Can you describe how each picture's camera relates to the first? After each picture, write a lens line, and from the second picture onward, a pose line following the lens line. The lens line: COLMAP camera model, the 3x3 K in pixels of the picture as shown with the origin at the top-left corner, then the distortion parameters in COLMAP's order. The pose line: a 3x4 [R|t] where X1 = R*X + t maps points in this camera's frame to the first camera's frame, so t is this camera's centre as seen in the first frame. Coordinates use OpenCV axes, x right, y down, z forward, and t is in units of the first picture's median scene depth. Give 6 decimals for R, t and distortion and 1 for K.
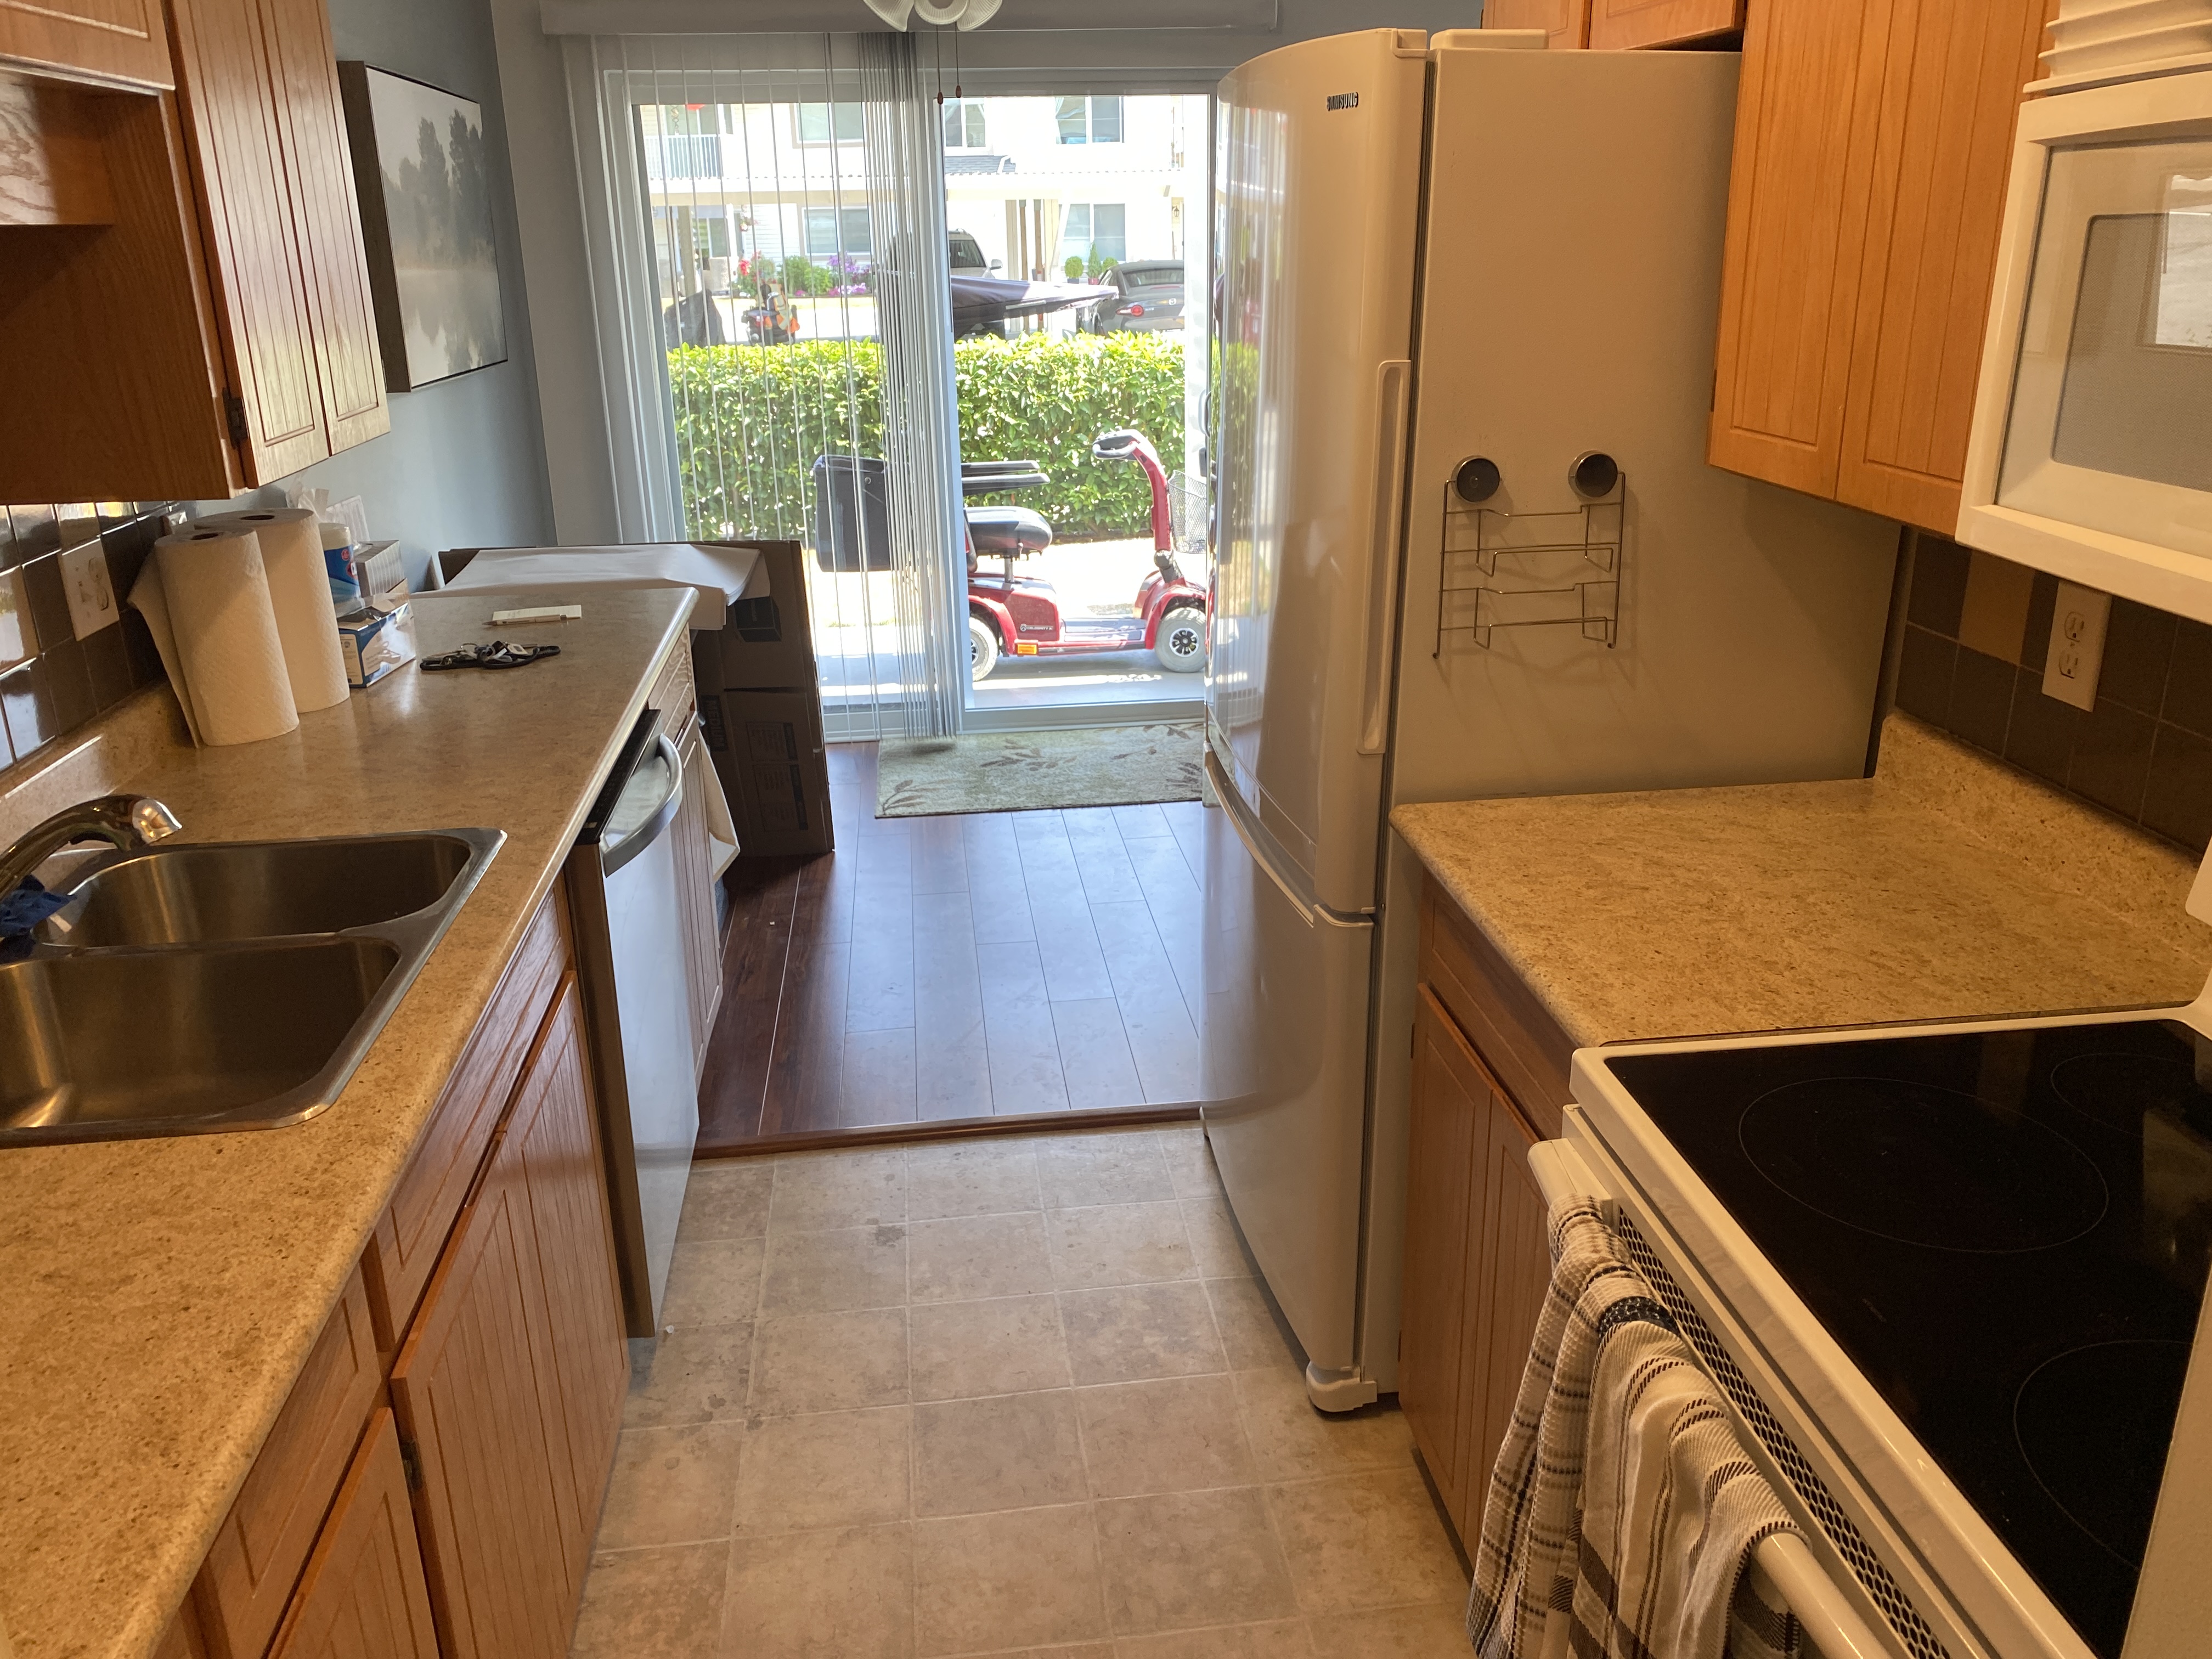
lens RADIAL K [[1676.2, 0, 1113.7], [0, 1676.2, 787.9], [0, 0, 1]] dist [0.081868, -0.058982]
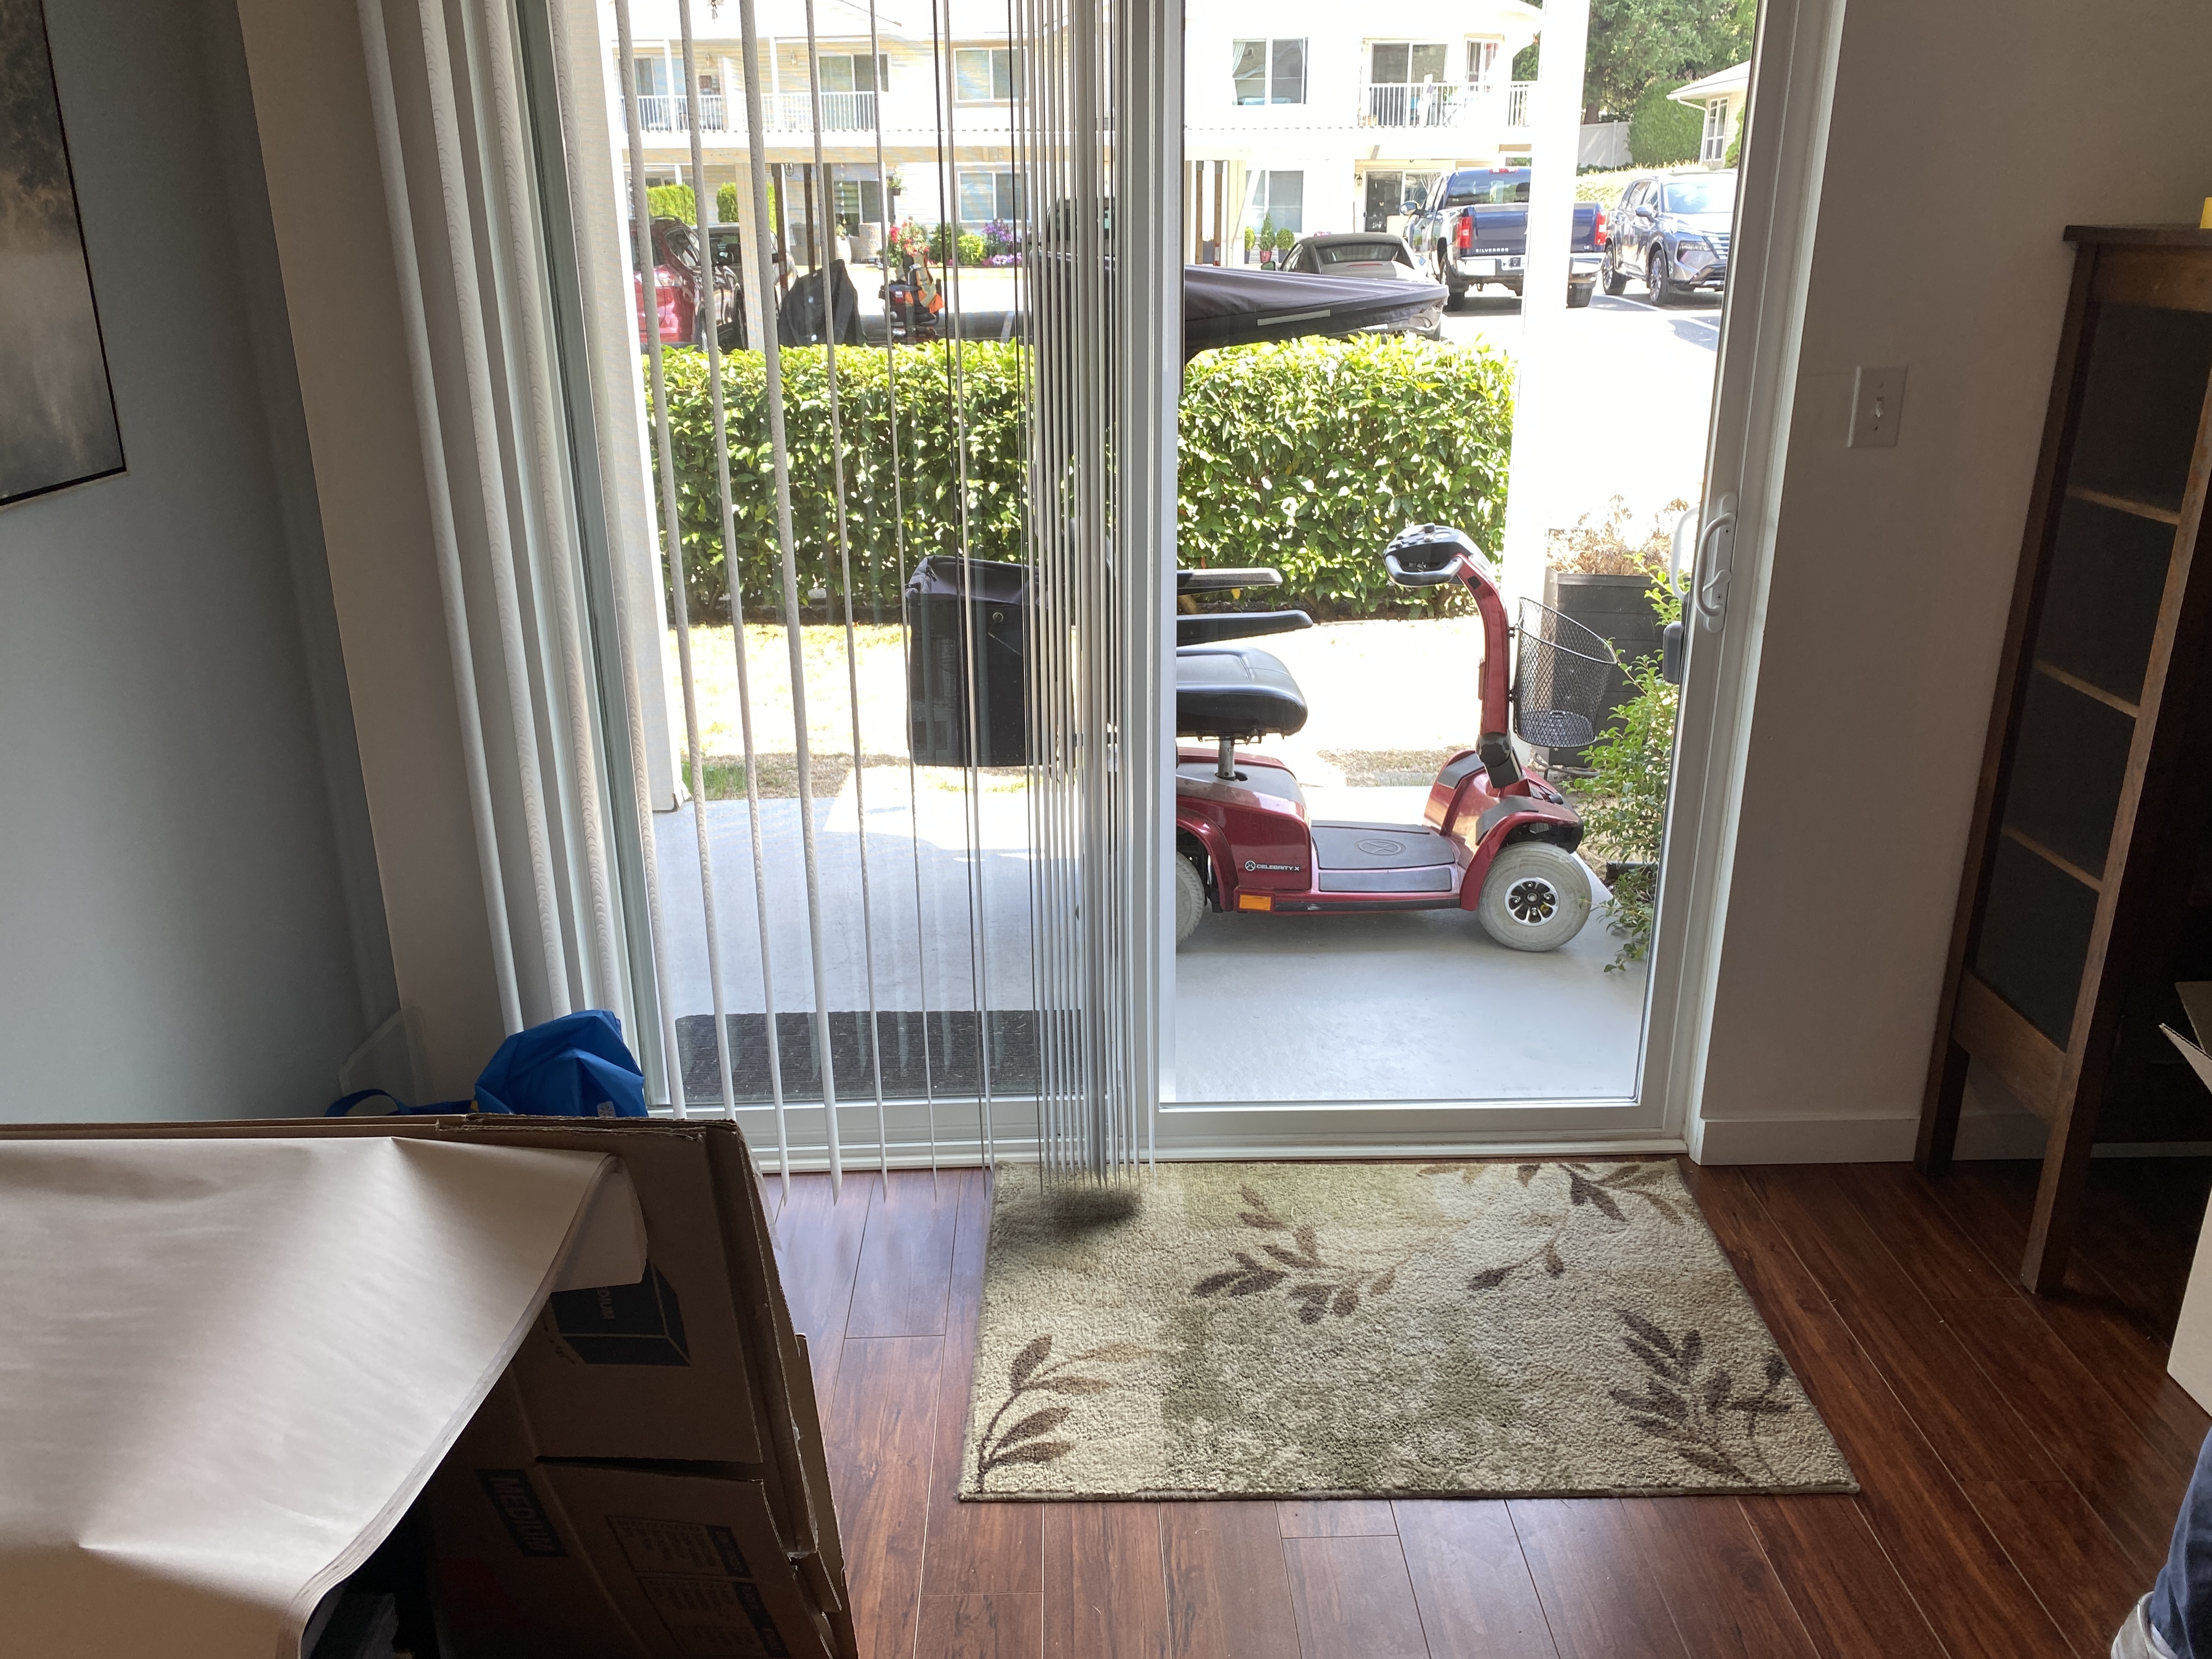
lens RADIAL K [[1677.5, 0, 1099.1], [0, 1677.5, 713.4], [0, 0, 1]] dist [0.134843, 0.000925]
pose [[0.995159, 0.042831, -0.088457, -0.039907], [-0.045021, 0.998723, -0.022921, -0.092507], [0.087363, 0.026793, 0.995816, 0.290304]]
